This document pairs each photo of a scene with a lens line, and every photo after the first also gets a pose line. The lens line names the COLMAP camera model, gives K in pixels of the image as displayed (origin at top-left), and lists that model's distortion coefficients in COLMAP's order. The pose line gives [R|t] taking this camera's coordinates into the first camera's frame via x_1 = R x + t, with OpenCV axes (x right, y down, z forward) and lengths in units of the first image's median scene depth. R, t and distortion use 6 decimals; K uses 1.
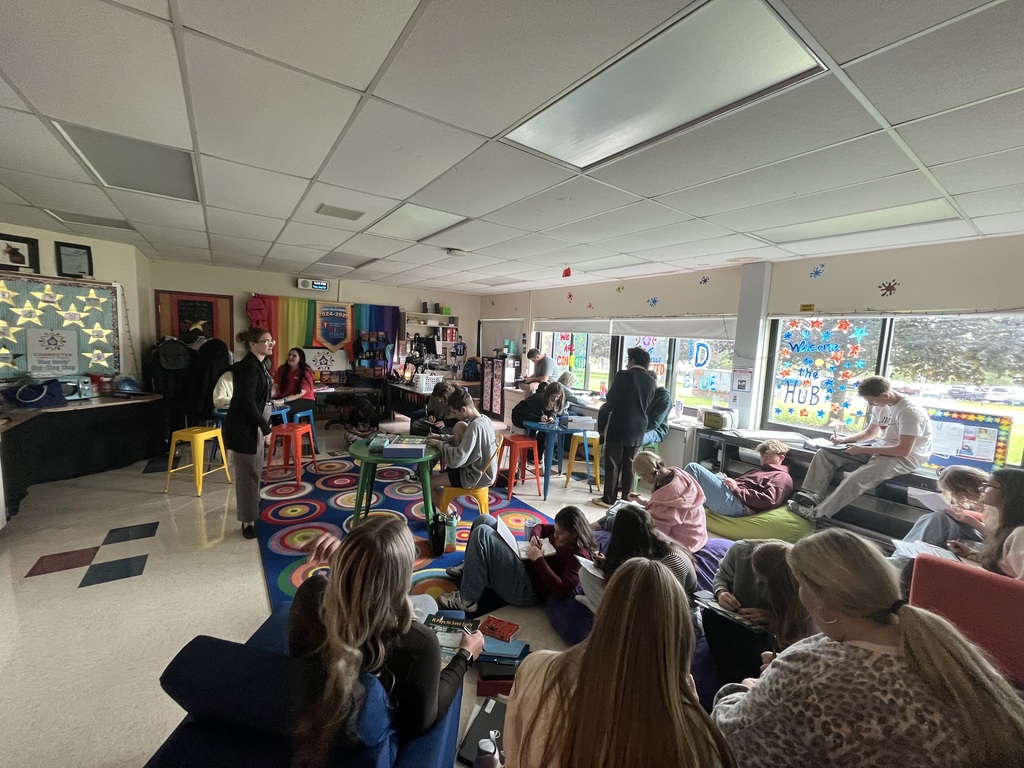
lens RADIAL K [[409.2, 0, 514.5], [0, 409.2, 381.4], [0, 0, 1]] dist [-0.000449, -0.000253]
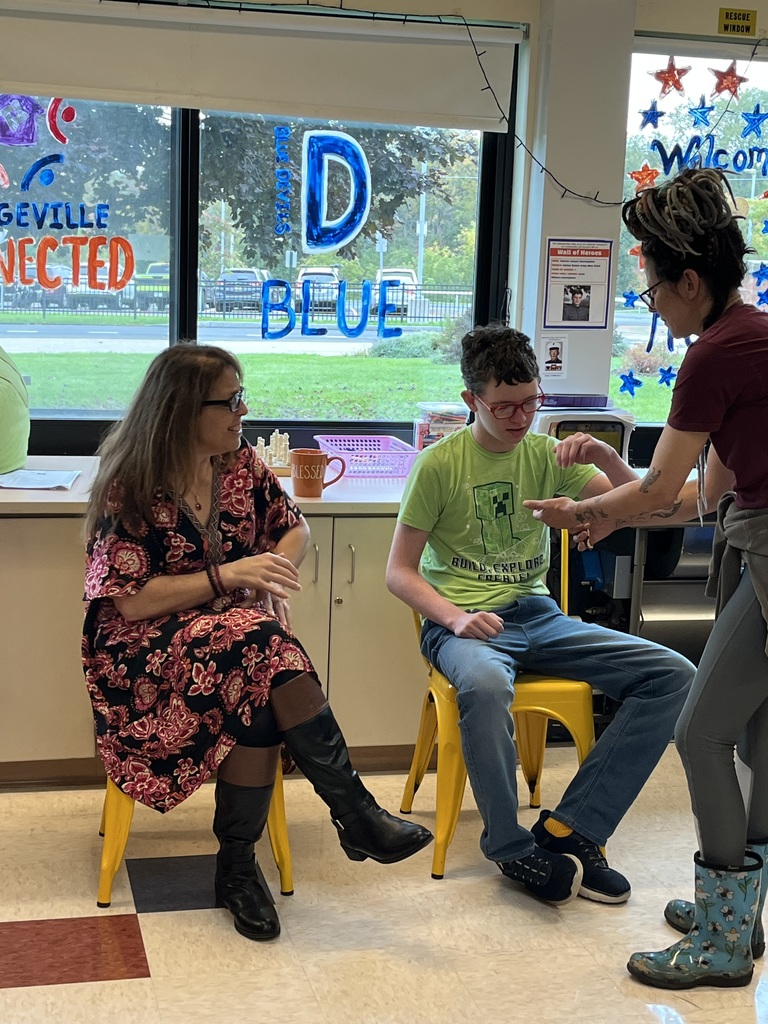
lens RADIAL K [[1632.3, 0, 380.7], [0, 1632.3, 515.9], [0, 0, 1]] dist [0.037495, 0.000000]
pose [[0.370947, -0.198720, 0.907143, -0.475315], [0.070282, 0.980042, 0.185950, -0.061819], [-0.925991, -0.005222, 0.377511, 0.713310]]
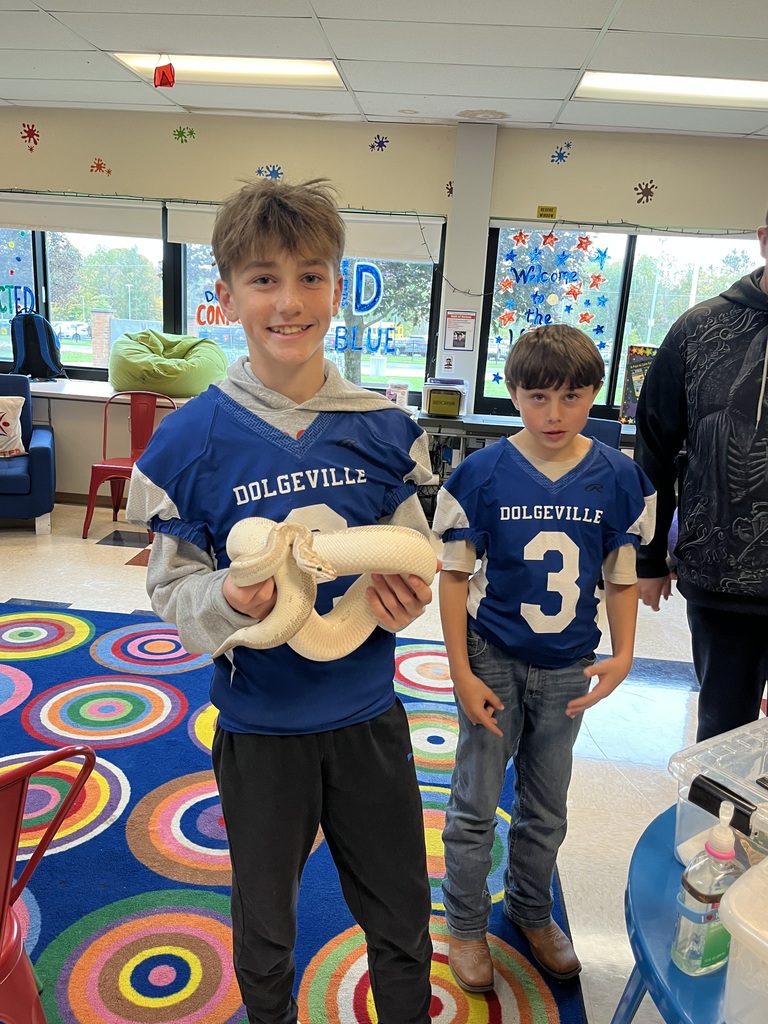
lens RADIAL K [[791.0, 0, 379.8], [0, 791.0, 513.6], [0, 0, 1]] dist [0.011246, 0.001923]
pose [[0.654440, -0.206233, 0.727445, -0.423567], [0.047354, 0.971374, 0.232786, -0.019223], [-0.754629, -0.117897, 0.645473, 0.301366]]
